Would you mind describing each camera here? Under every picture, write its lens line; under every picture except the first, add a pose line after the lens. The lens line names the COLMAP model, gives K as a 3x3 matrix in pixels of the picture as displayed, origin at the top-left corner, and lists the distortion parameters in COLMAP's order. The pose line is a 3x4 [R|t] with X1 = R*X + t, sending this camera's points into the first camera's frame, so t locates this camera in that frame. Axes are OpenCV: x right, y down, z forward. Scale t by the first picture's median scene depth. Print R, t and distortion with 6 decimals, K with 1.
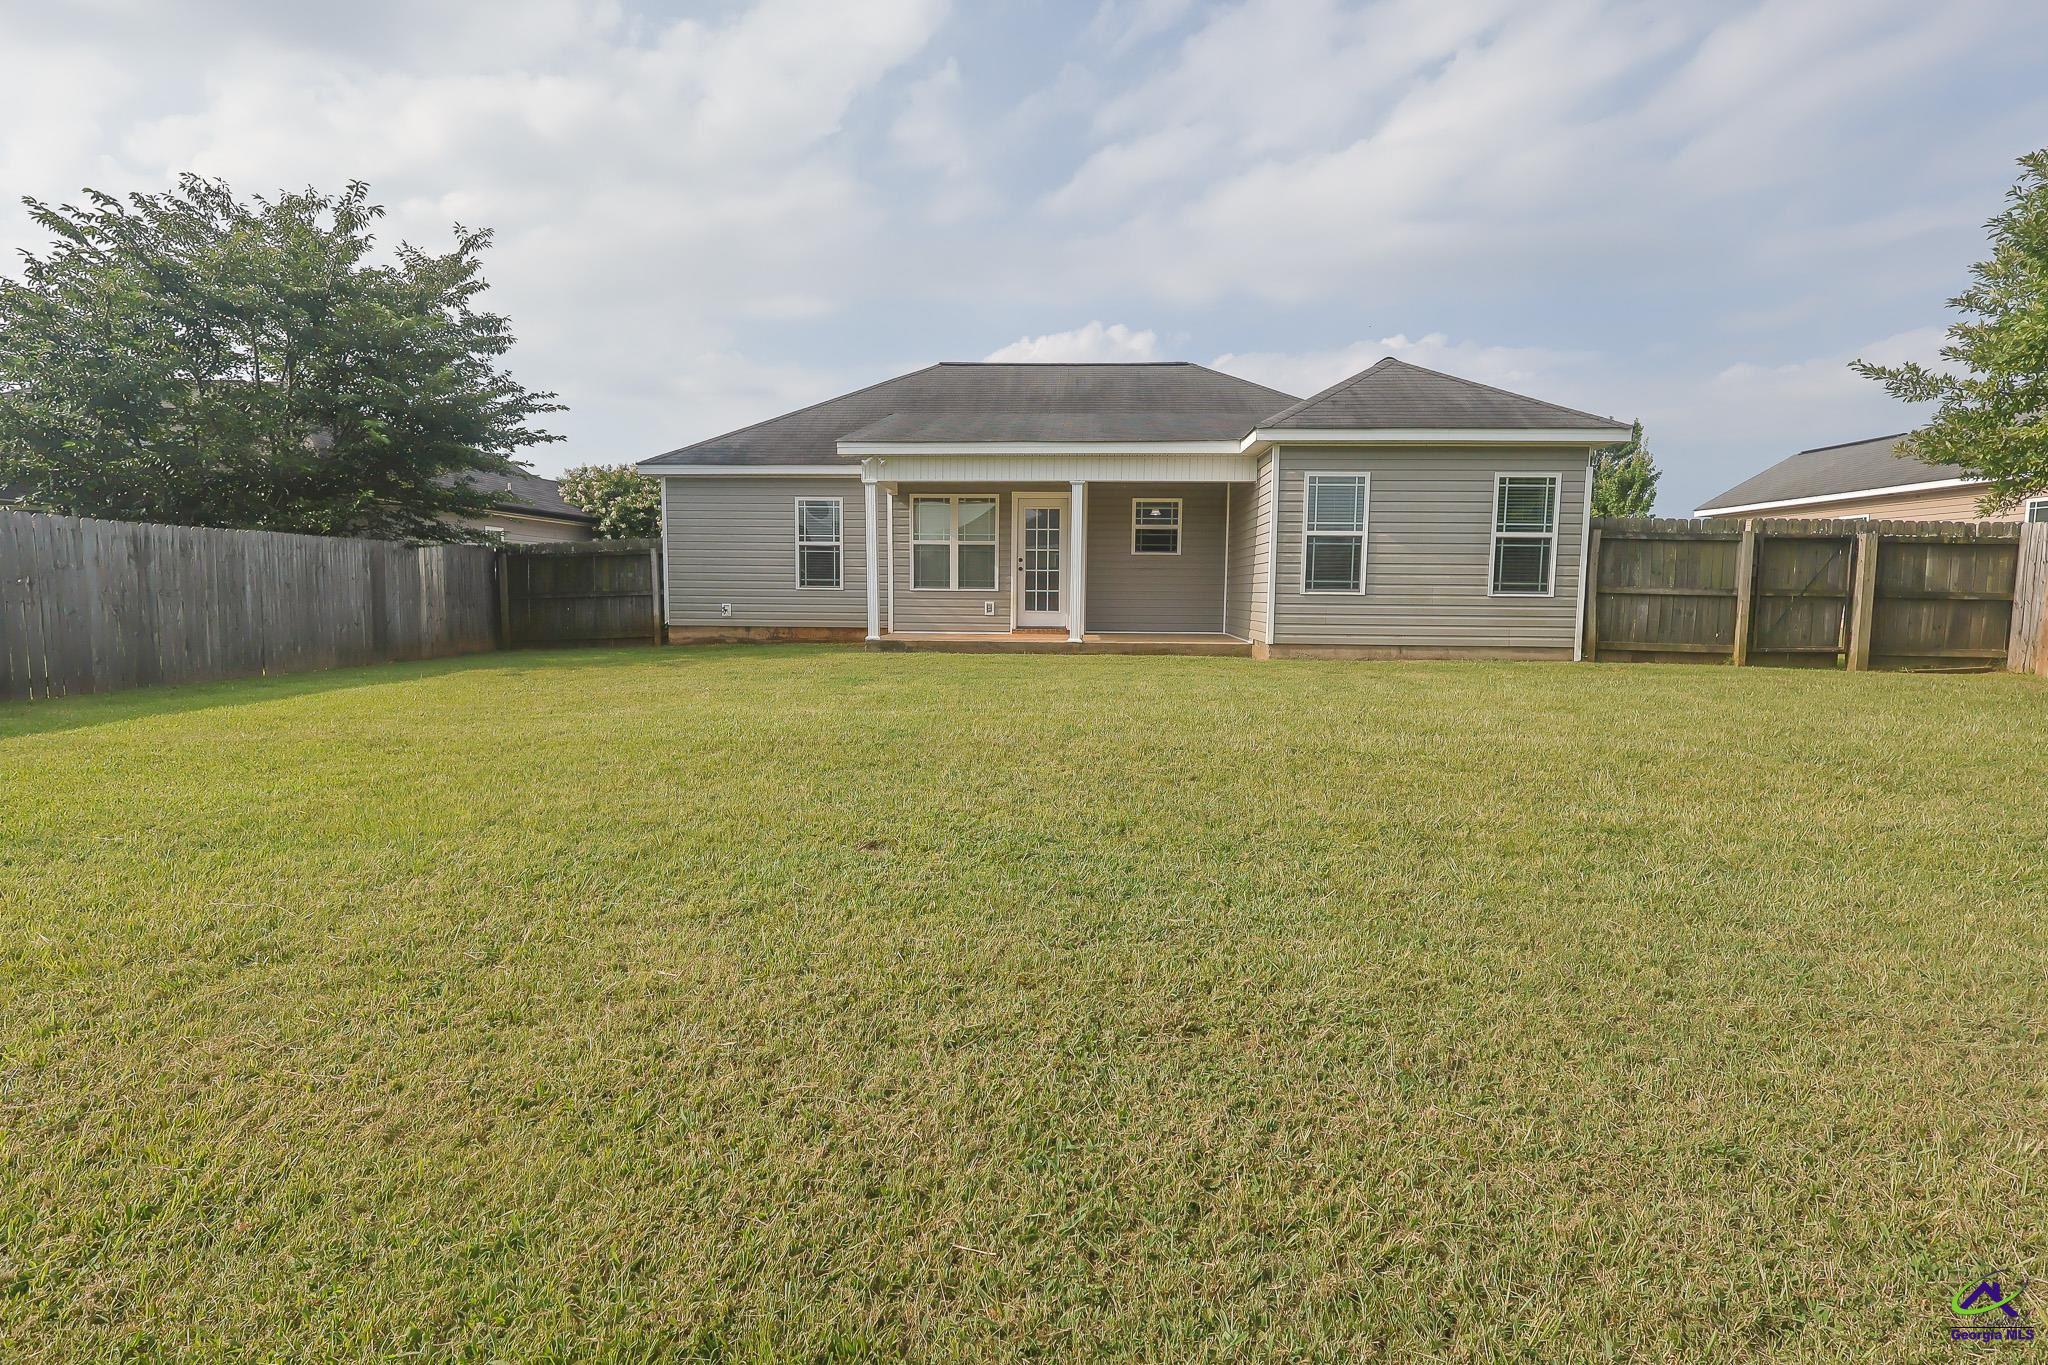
lens RADIAL K [[992.4, 0, 1034.6], [0, 992.4, 683.8], [0, 0, 1]] dist [0.005244, -0.000137]
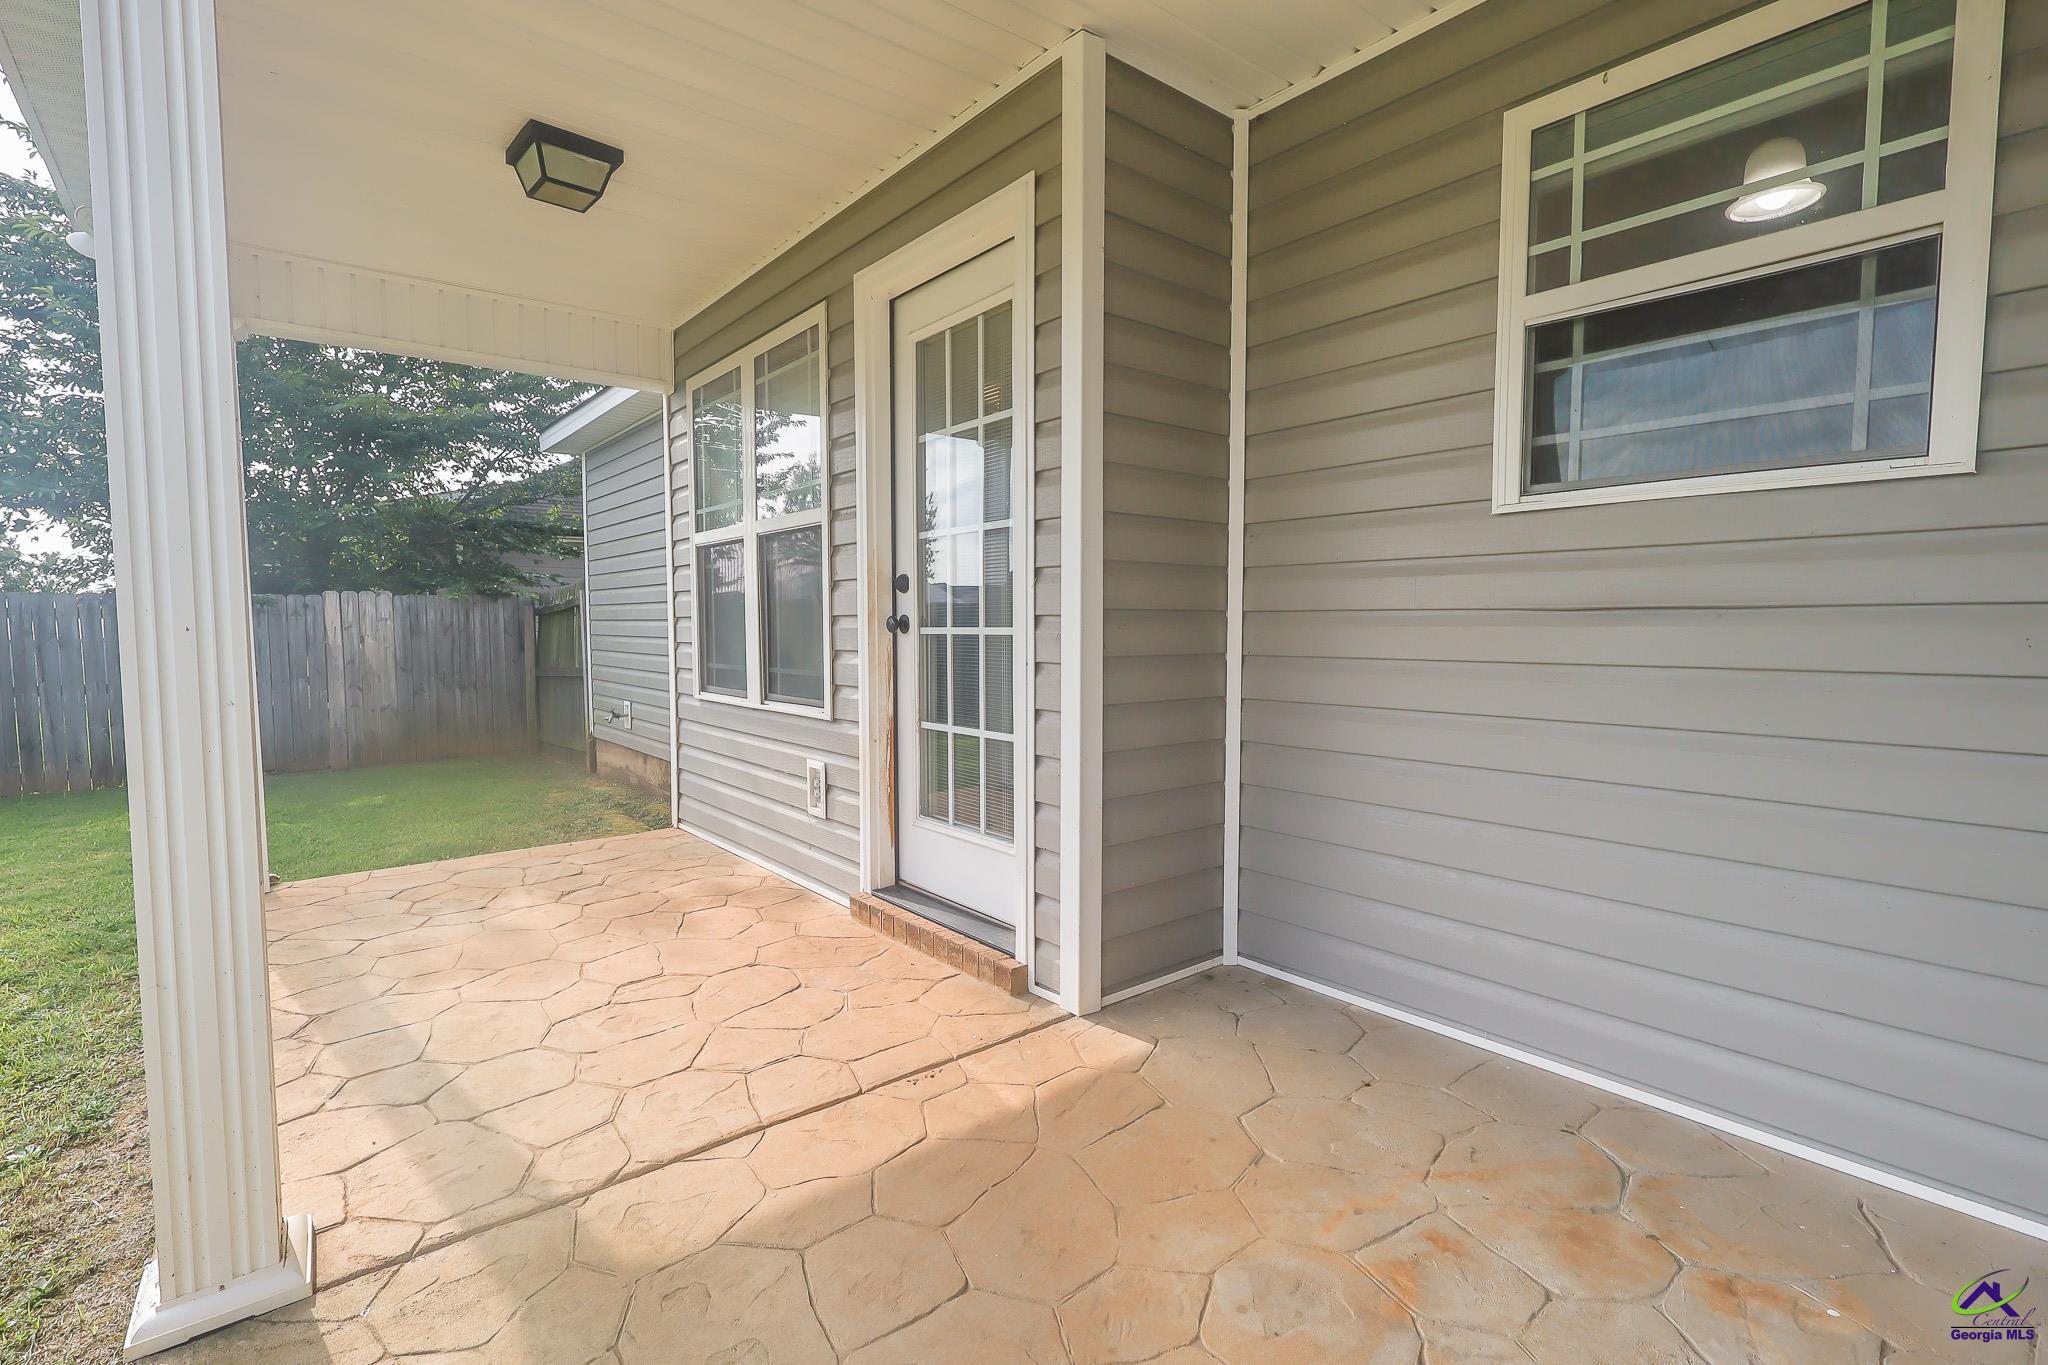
lens RADIAL K [[946.3, 0, 1027.7], [0, 946.3, 681.8], [0, 0, 1]] dist [-0.000708, 0.000413]
pose [[0.665576, 0.036550, -0.745435, 0.160461], [-0.063618, 0.997943, -0.007872, -0.103916], [0.743614, 0.052663, 0.666532, 0.887082]]
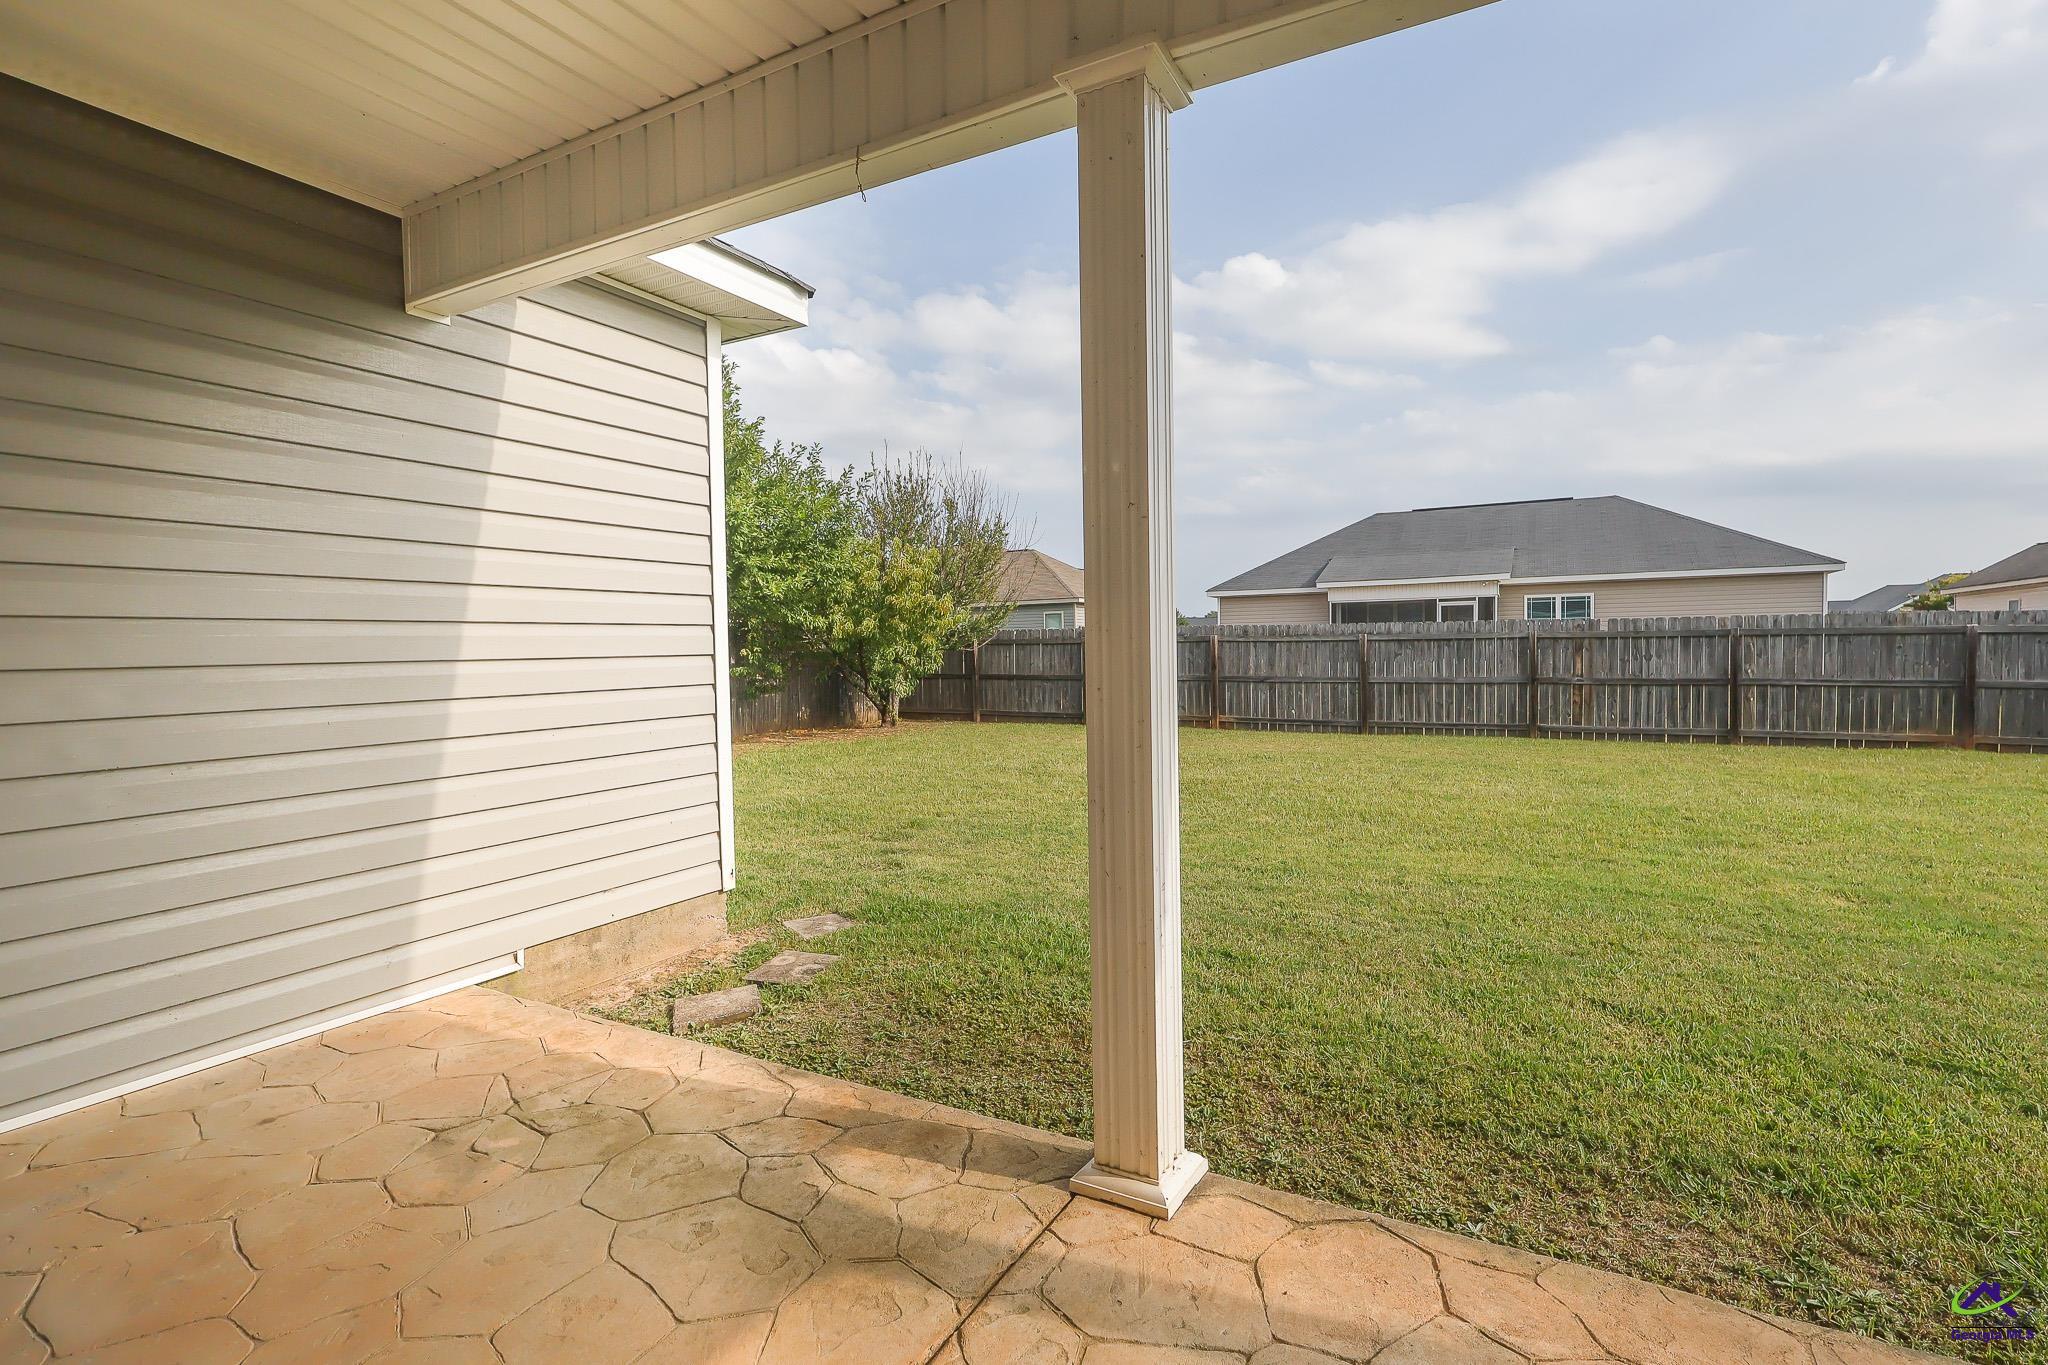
lens RADIAL K [[969.1, 0, 1021.1], [0, 969.1, 679.3], [0, 0, 1]] dist [-0.021419, -0.000042]
pose [[-0.896443, -0.008318, 0.443080, -0.009639], [0.049983, 0.991546, 0.119741, -0.118770], [-0.440331, 0.129487, -0.888449, 1.007414]]
